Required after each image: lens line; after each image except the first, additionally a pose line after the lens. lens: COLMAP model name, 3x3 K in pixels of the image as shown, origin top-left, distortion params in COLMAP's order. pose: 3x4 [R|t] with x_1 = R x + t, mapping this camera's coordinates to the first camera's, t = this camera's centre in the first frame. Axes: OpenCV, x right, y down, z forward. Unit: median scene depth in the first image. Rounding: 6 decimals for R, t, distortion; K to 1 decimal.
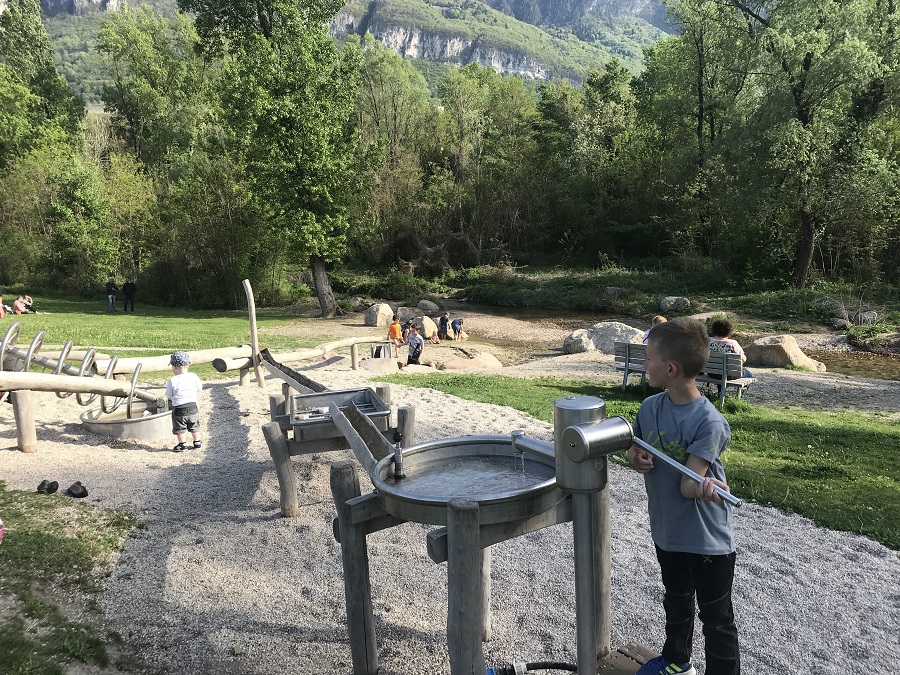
lens RADIAL K [[740.9, 0, 450.0], [0, 740.9, 337.5], [0, 0, 1]] dist [-0.009487, -0.016076]
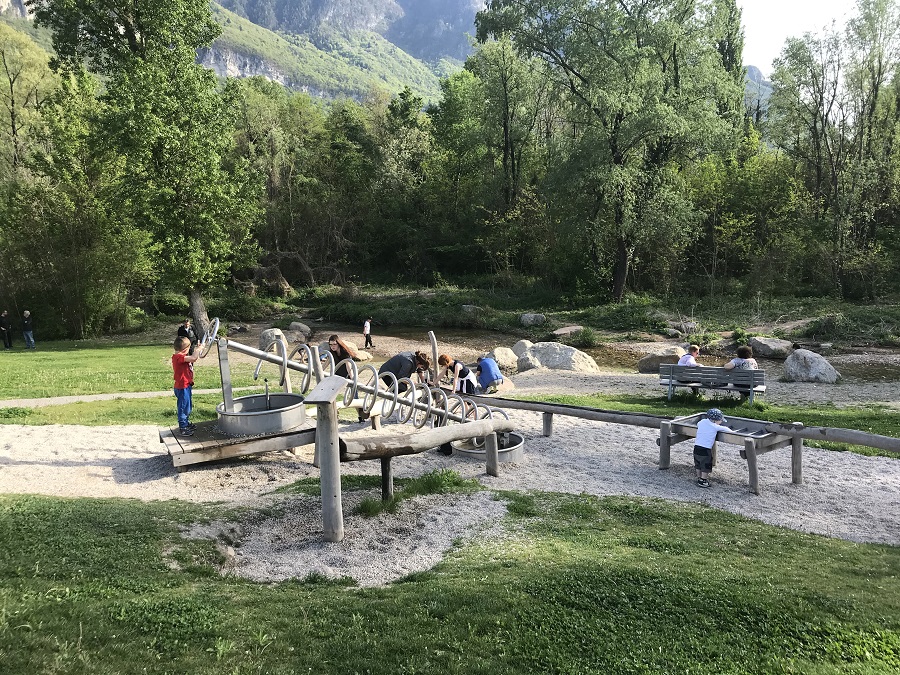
lens RADIAL K [[740.9, 0, 450.0], [0, 740.9, 337.5], [0, 0, 1]] dist [-0.009487, -0.016076]
pose [[0.943954, -0.039479, 0.327707, -0.134708], [0.043028, 0.999067, -0.003582, -0.012682], [-0.327260, 0.017481, 0.944773, -0.036585]]
